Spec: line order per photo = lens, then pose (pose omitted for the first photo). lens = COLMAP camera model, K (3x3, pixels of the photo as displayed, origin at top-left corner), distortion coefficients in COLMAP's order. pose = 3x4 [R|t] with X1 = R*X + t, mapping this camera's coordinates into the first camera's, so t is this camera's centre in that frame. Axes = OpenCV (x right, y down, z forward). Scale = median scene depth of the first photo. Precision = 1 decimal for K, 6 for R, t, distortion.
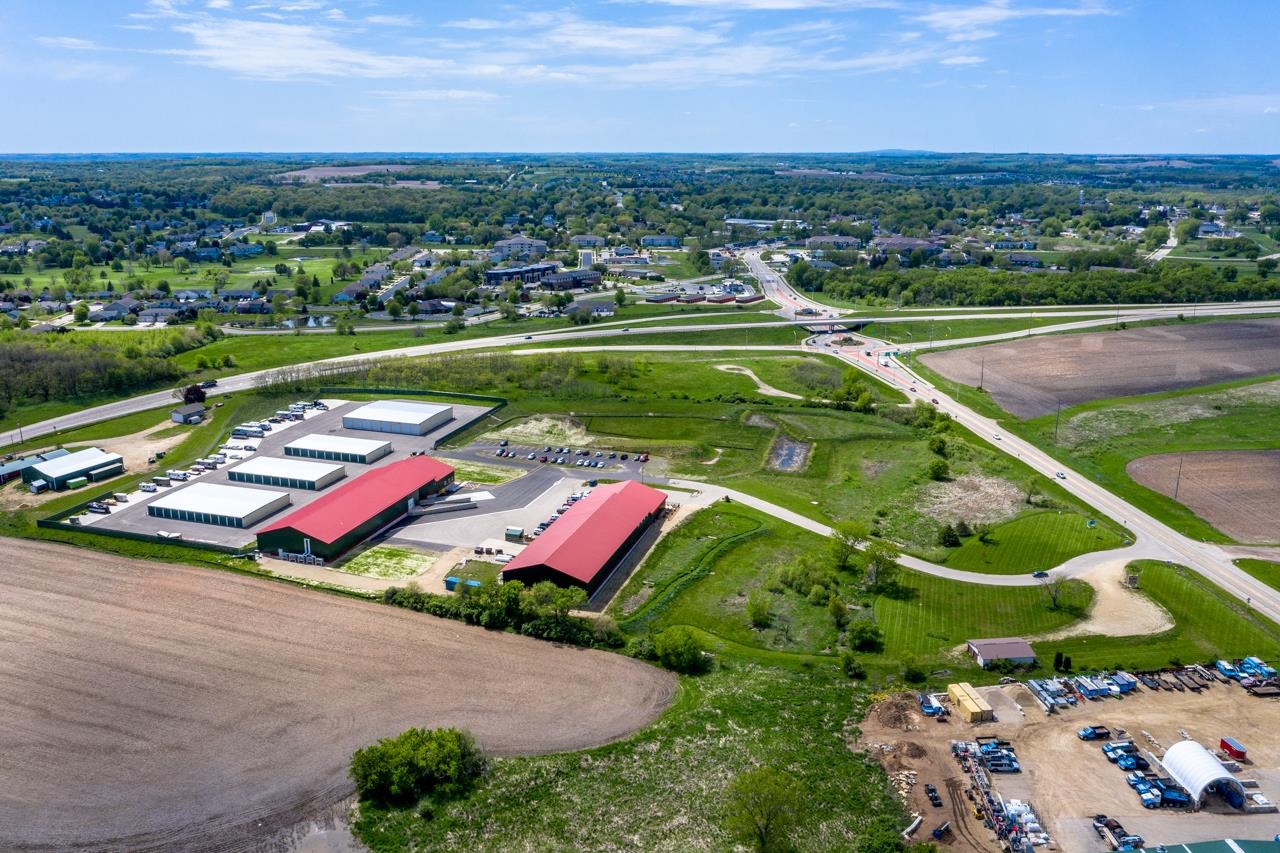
lens RADIAL K [[1026.7, 0, 640.0], [0, 1026.7, 426.5], [0, 0, 1]] dist [-0.004164, 0.005175]
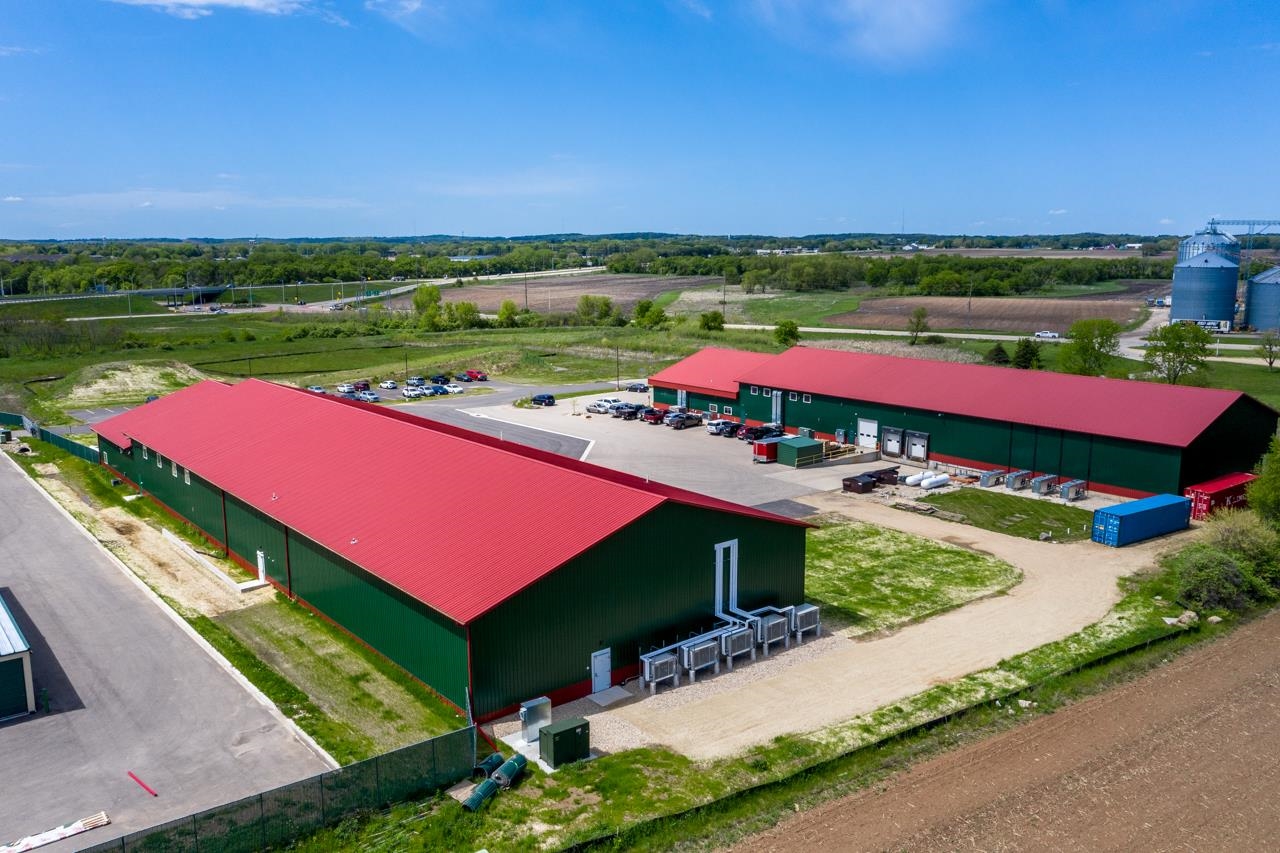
lens RADIAL K [[1019.1, 0, 640.0], [0, 1019.1, 426.5], [0, 0, 1]] dist [0.002711, 0.005828]
pose [[0.554022, -0.142870, 0.820151, -0.361756], [0.215988, 0.976098, 0.024133, 0.057466], [-0.803996, 0.163773, 0.571638, 0.651792]]
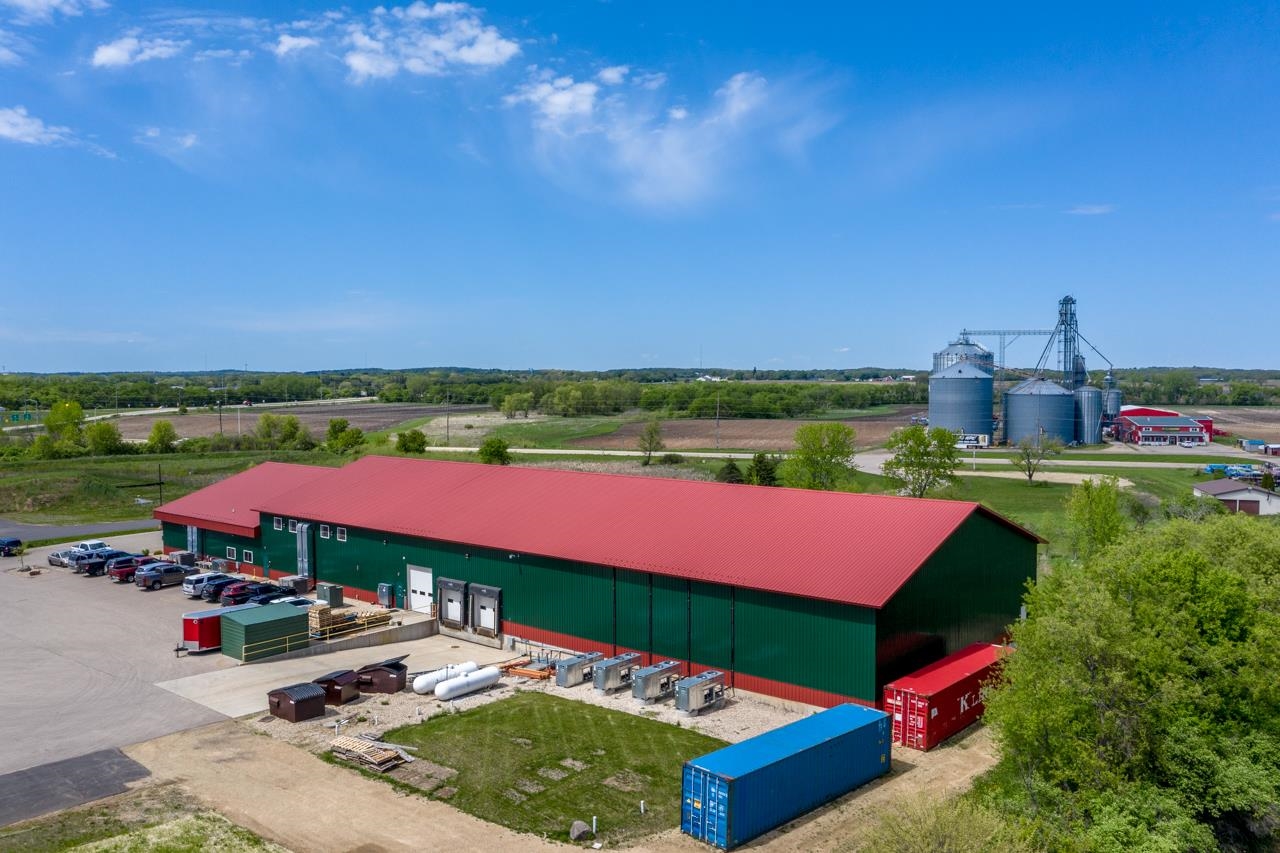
lens RADIAL K [[1019.1, 0, 640.0], [0, 1019.1, 426.5], [0, 0, 1]] dist [0.002711, 0.005828]
pose [[0.393353, -0.037866, 0.918607, -0.222756], [0.240412, 0.968623, -0.063018, 0.074573], [-0.887398, 0.245633, 0.390114, 0.657909]]
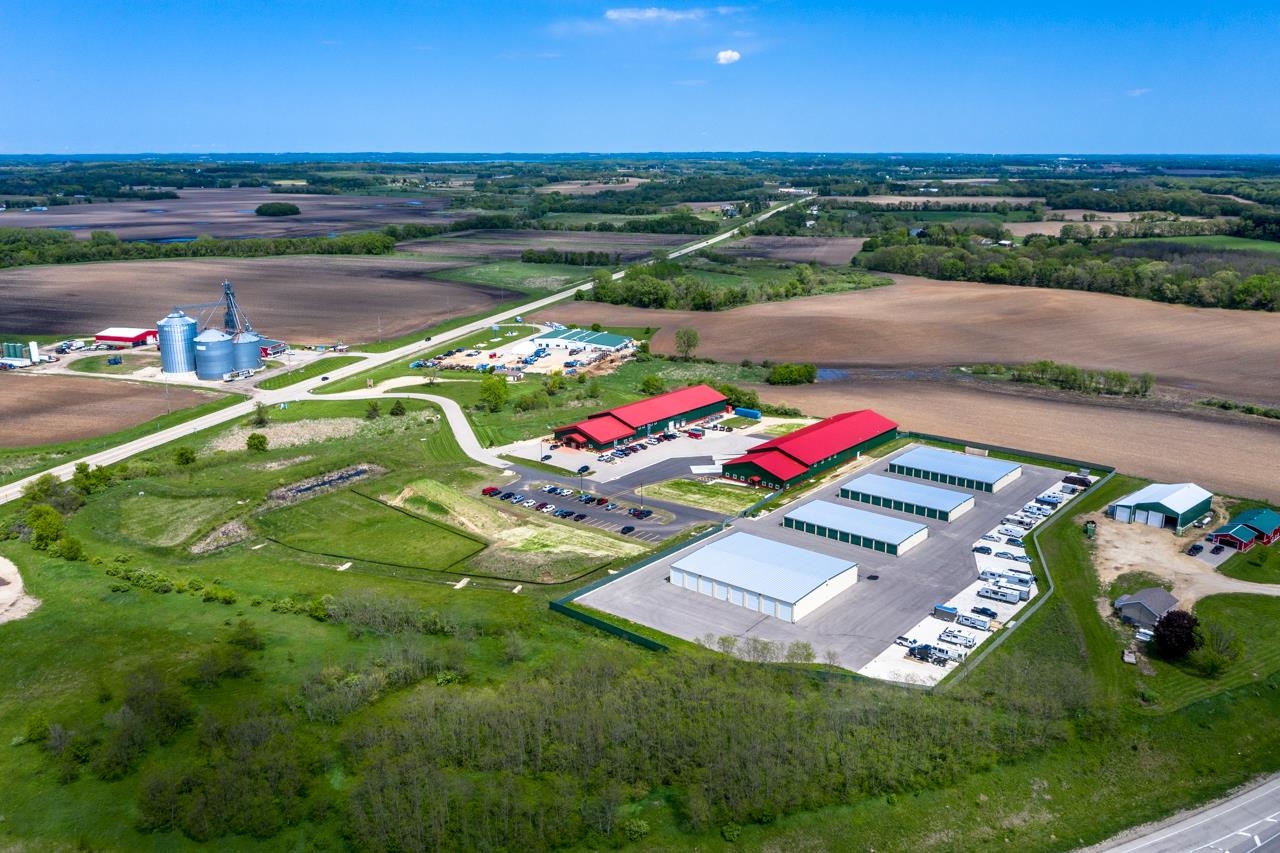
lens RADIAL K [[1016.3, 0, 642.9], [0, 1016.3, 445.5], [0, 0, 1]] dist [-0.001866, 0.002859]
pose [[-0.919596, -0.111749, 0.376636, -0.416168], [0.100057, 0.860459, 0.499599, -0.400188], [-0.379910, 0.497114, -0.780094, 1.571378]]
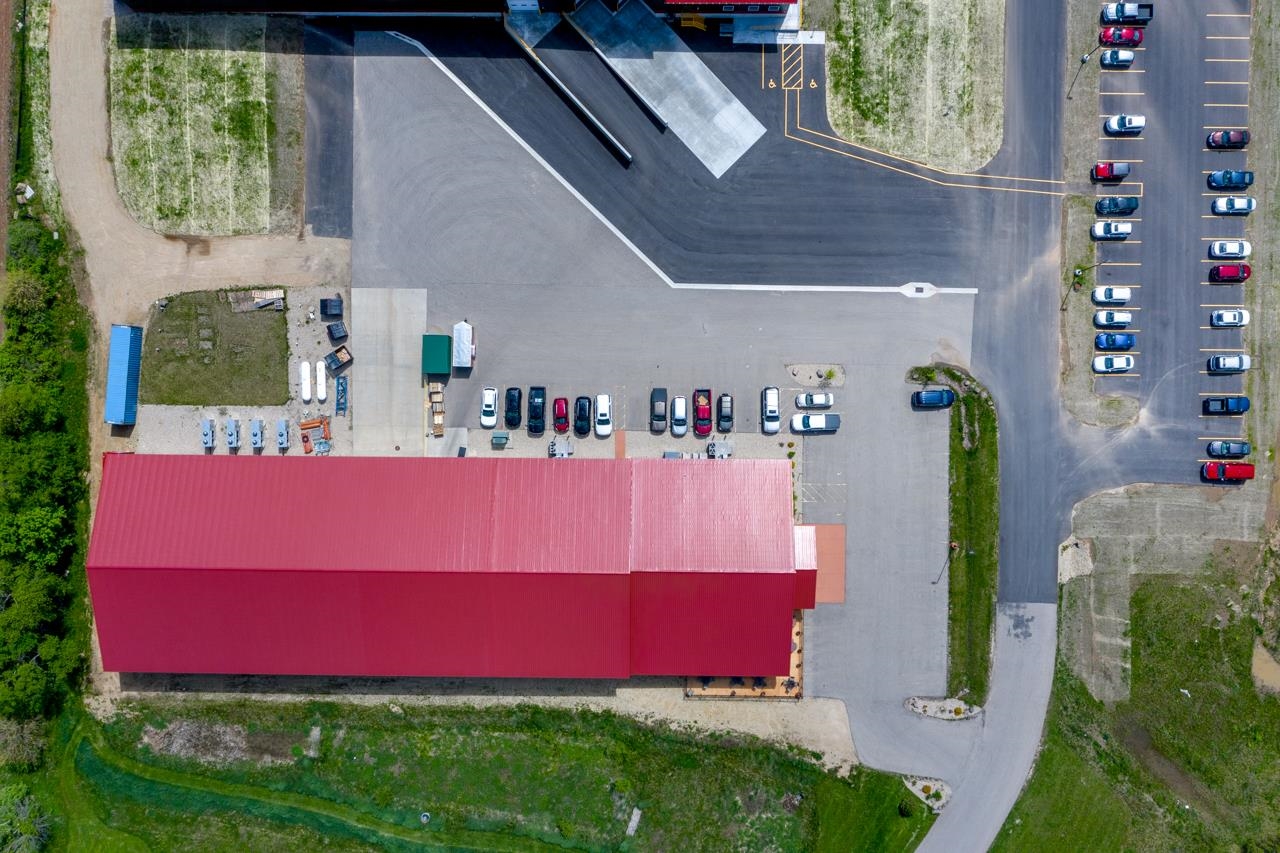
lens RADIAL K [[1018.9, 0, 640.0], [0, 1018.9, 426.5], [0, 0, 1]] dist [0.002912, 0.000430]
pose [[0.282274, 0.959331, -0.002227, -0.058142], [-0.235134, 0.071436, 0.969334, -0.224729], [0.930072, -0.273095, 0.245736, 0.759474]]
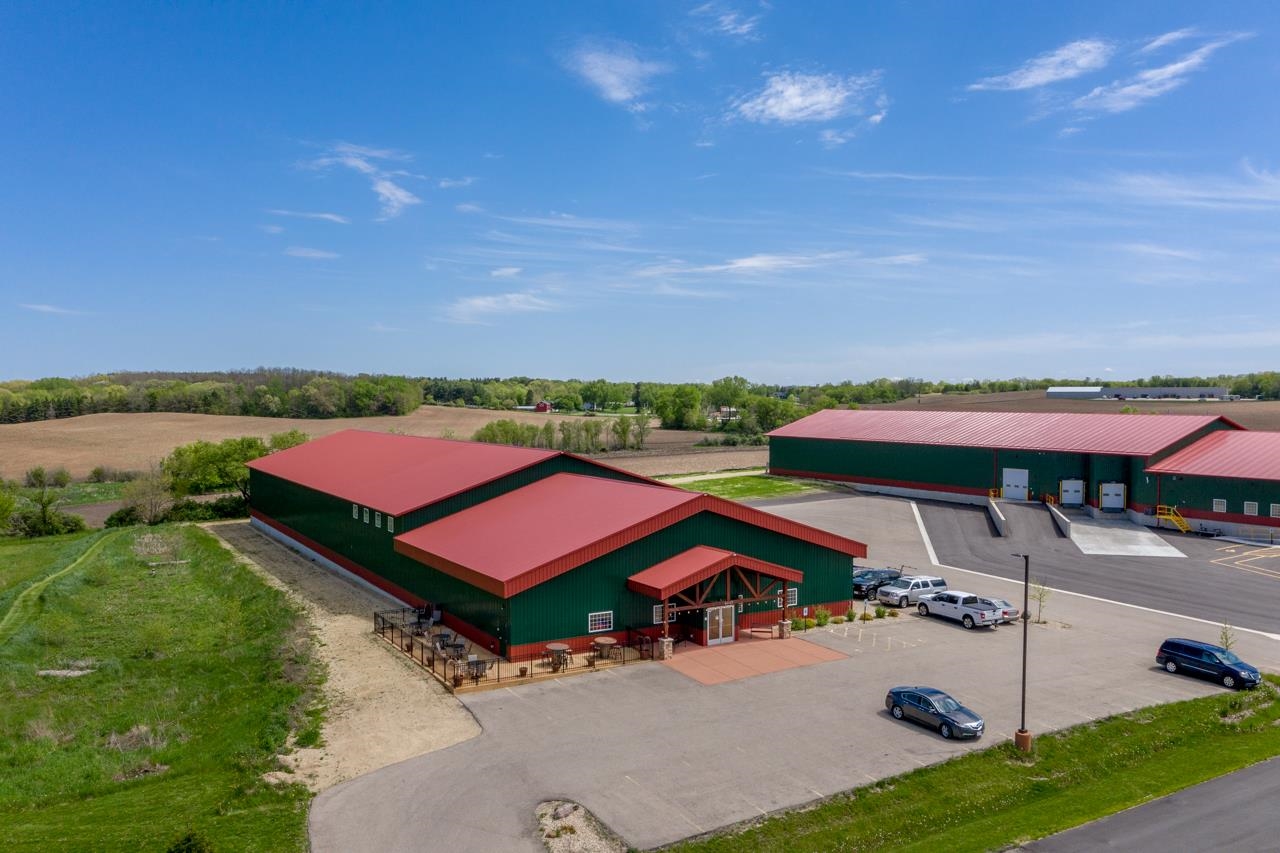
lens RADIAL K [[1019.1, 0, 640.0], [0, 1019.1, 426.5], [0, 0, 1]] dist [0.002711, 0.005828]
pose [[-0.676818, 0.027882, -0.735623, 0.106612], [-0.181989, 0.961928, 0.203900, 0.005999], [0.713301, 0.271878, -0.645975, 0.943946]]
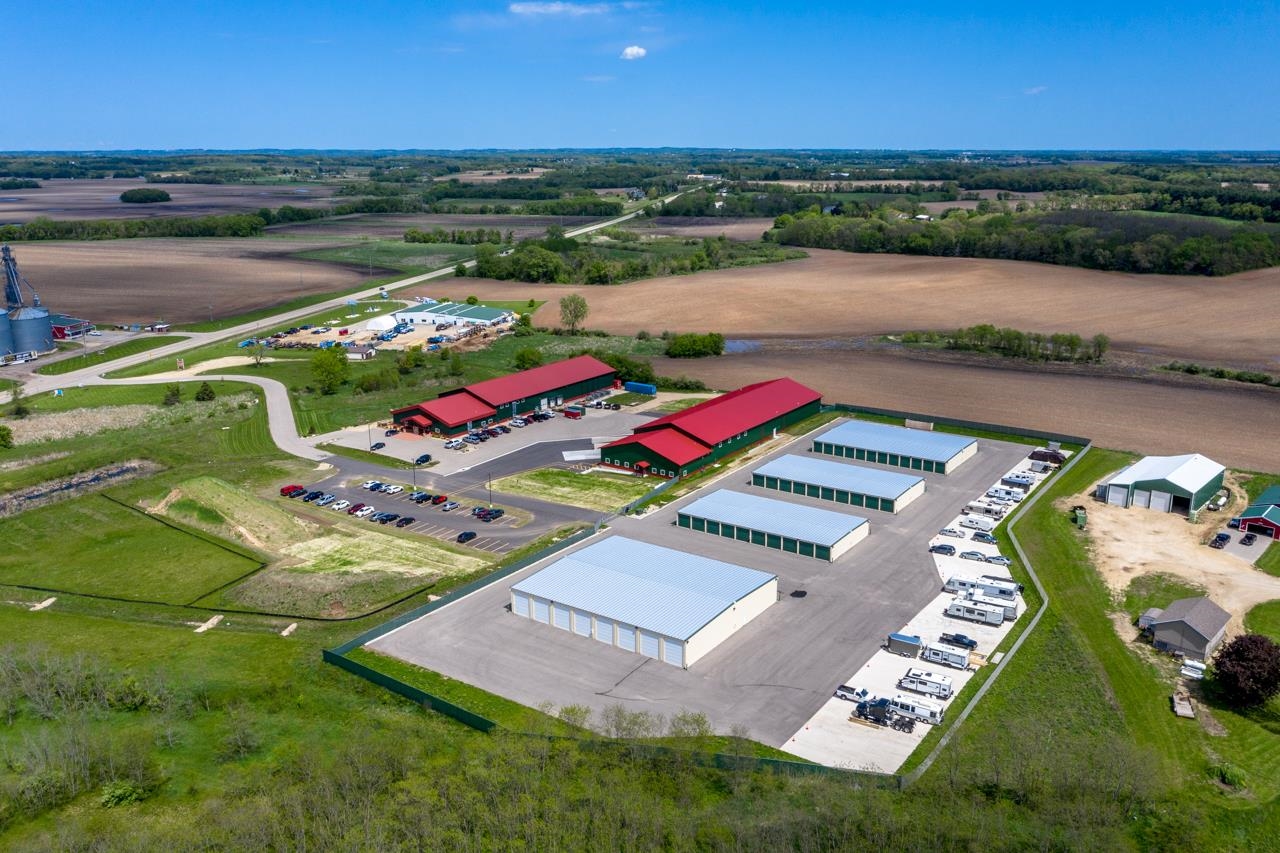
lens RADIAL K [[1026.7, 0, 640.0], [0, 1026.7, 426.5], [0, 0, 1]] dist [-0.004164, 0.005175]
pose [[-0.948438, -0.082840, 0.305945, -0.384886], [0.082534, 0.867399, 0.490722, -0.291810], [-0.306027, 0.490670, -0.815837, 1.419464]]
